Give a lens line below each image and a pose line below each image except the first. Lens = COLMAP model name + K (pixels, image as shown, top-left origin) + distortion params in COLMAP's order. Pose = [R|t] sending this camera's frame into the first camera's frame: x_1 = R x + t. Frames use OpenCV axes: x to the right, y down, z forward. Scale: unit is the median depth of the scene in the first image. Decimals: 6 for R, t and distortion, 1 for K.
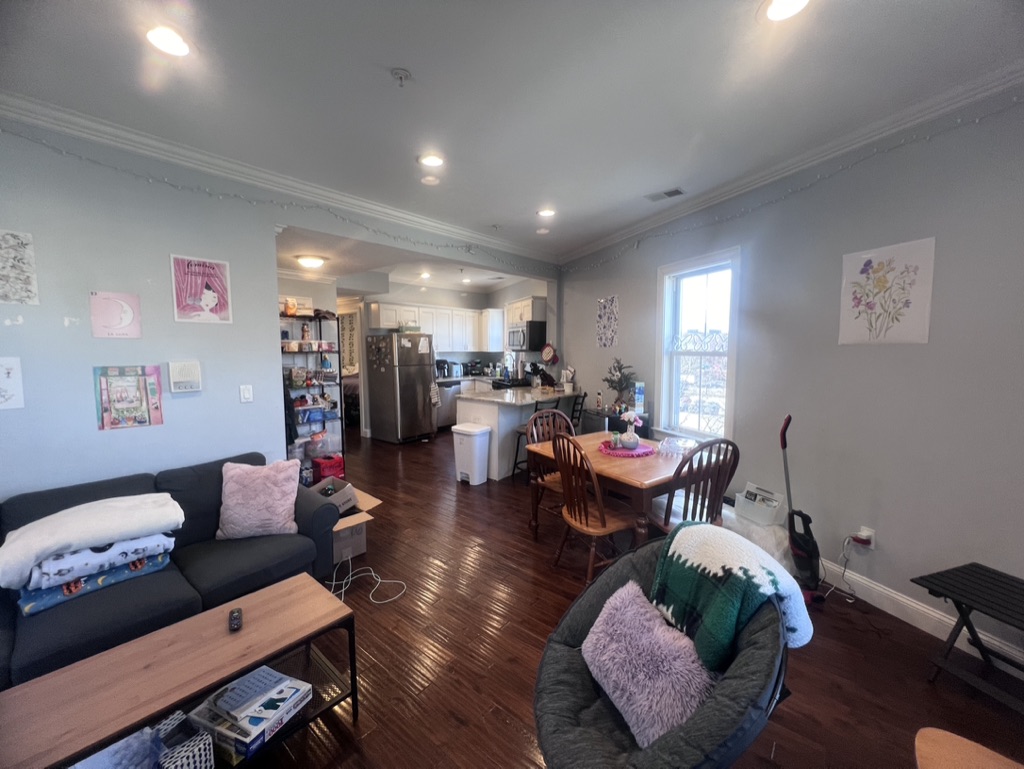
lens RADIAL K [[413.1, 0, 512.0], [0, 413.1, 384.5], [0, 0, 1]] dist [0.000494, 0.000023]
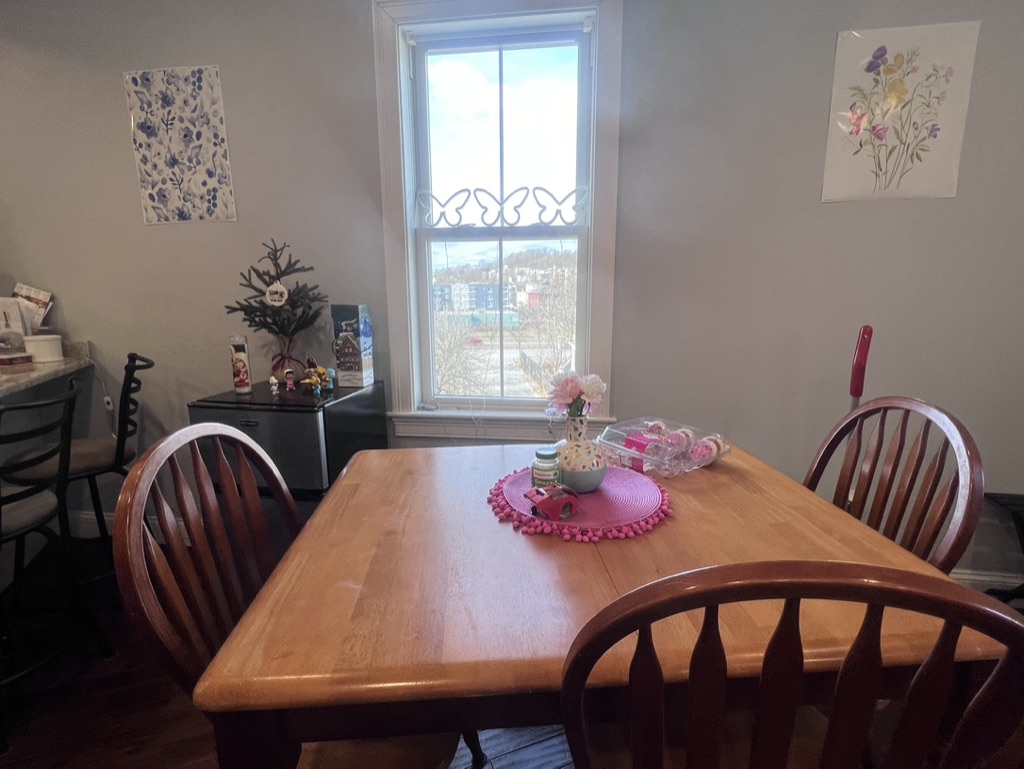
lens RADIAL K [[495.7, 0, 512.0], [0, 495.7, 384.5], [0, 0, 1]] dist [-0.003821, -0.001159]
pose [[0.486645, -0.171013, 0.856698, -0.020404], [0.081931, 0.985265, 0.150137, 0.005982], [-0.869750, -0.002873, 0.493485, 0.394121]]
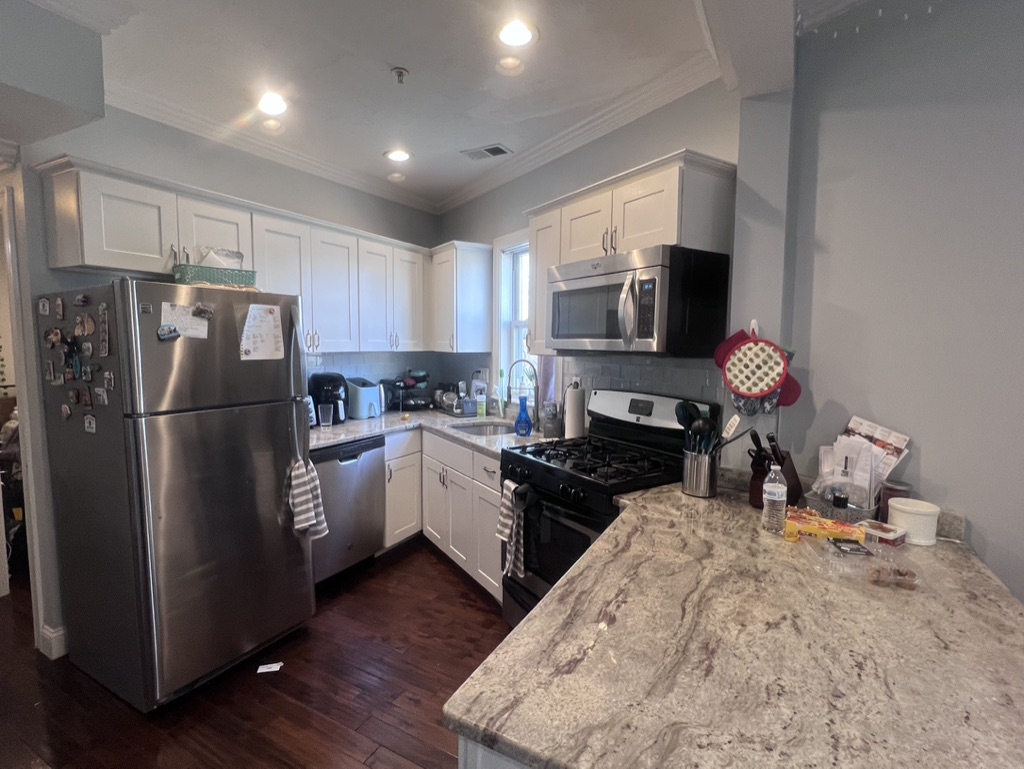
lens RADIAL K [[495.7, 0, 512.0], [0, 495.7, 384.5], [0, 0, 1]] dist [-0.003821, -0.001159]
pose [[0.981481, -0.006525, 0.191448, -0.111433], [0.007008, 0.999974, -0.001845, -0.057408], [-0.191431, 0.003153, 0.981501, 0.635122]]
